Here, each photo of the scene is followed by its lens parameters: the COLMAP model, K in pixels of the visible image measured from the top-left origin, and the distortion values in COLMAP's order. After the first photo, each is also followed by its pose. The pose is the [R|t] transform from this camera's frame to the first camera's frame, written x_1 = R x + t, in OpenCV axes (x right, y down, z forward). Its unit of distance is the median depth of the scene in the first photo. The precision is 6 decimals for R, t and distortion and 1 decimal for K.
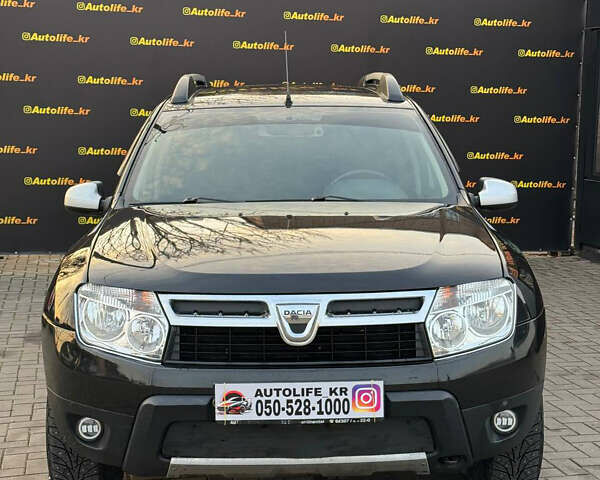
lens RADIAL K [[1110.6, 0, 300.0], [0, 1110.6, 240.0], [0, 0, 1]] dist [0.199832, 0.026327]
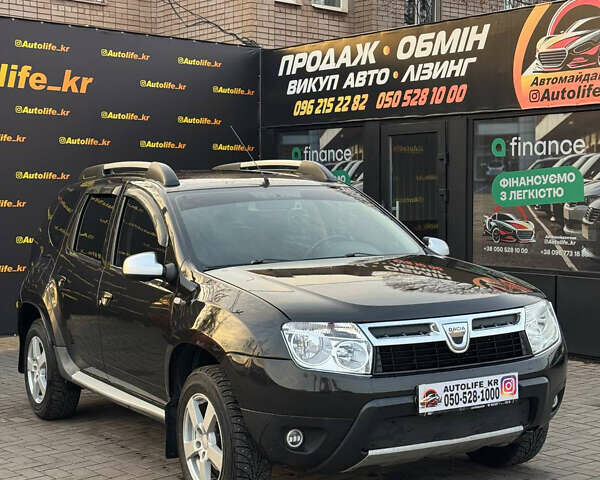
lens RADIAL K [[1110.6, 0, 300.0], [0, 1110.6, 240.0], [0, 0, 1]] dist [0.199832, 0.026327]
pose [[0.884022, -0.039337, 0.465788, -0.809966], [0.077853, 0.994926, -0.063733, 0.028906], [-0.460917, 0.092605, 0.882598, -0.135624]]
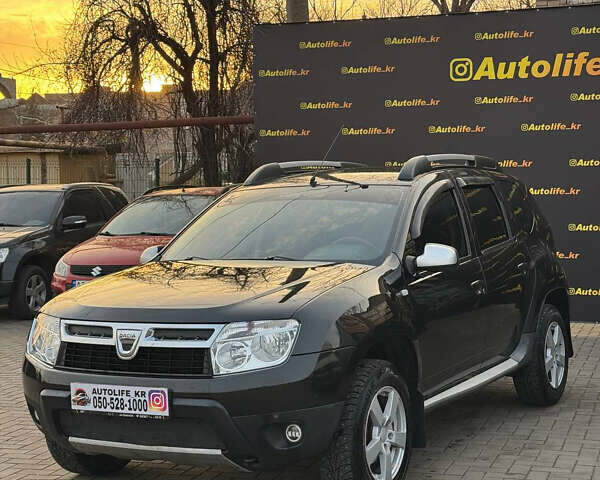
lens RADIAL K [[1110.6, 0, 300.0], [0, 1110.6, 240.0], [0, 0, 1]] dist [0.199832, 0.026327]
pose [[0.859482, 0.002997, -0.511157, 0.892015], [-0.039405, 0.997396, -0.060409, 0.022304], [0.509644, 0.072063, 0.857362, -0.089598]]
